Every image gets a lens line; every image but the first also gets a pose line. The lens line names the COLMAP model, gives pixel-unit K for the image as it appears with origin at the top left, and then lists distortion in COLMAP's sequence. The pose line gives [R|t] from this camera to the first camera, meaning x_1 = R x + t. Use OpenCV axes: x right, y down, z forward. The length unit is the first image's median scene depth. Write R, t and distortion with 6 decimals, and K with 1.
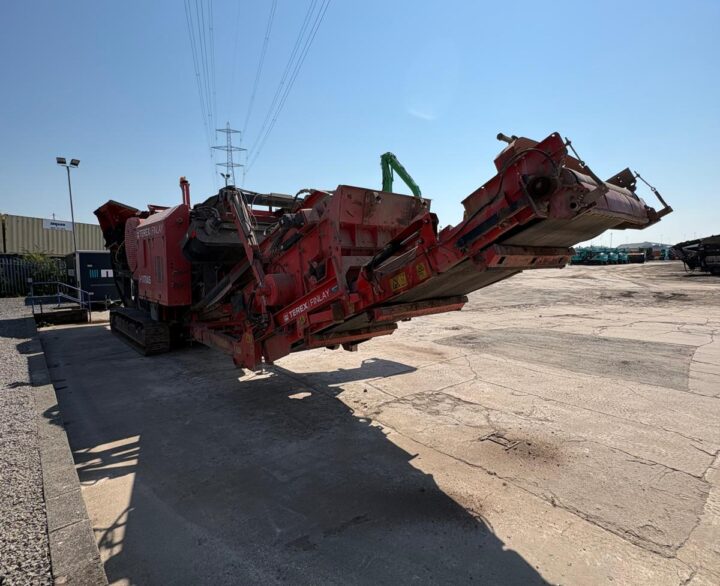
lens RADIAL K [[381.9, 0, 356.0], [0, 381.9, 295.3], [0, 0, 1]] dist [-0.000508, 0.000077]
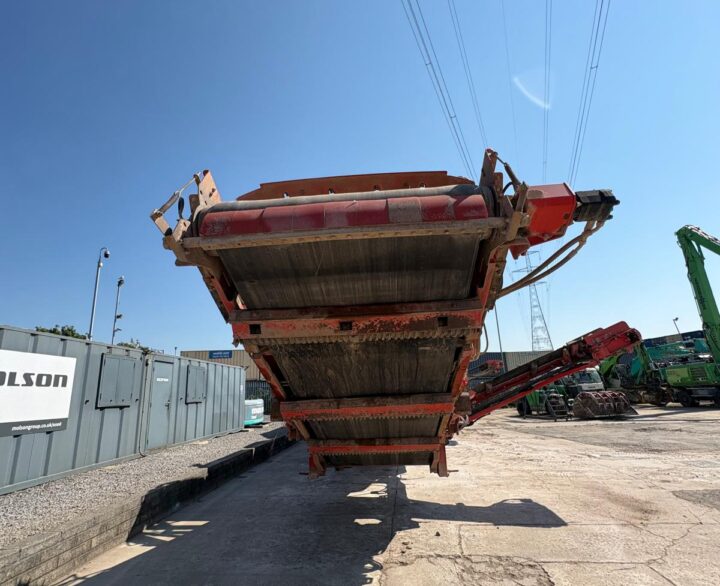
lens RADIAL K [[381.9, 0, 367.7], [0, 381.9, 295.9], [0, 0, 1]] dist [-0.000508, 0.000077]
pose [[0.718281, -0.187002, -0.670151, 0.163900], [-0.027541, 0.954805, -0.295953, 0.008445], [0.695208, 0.231034, 0.680668, 0.087292]]
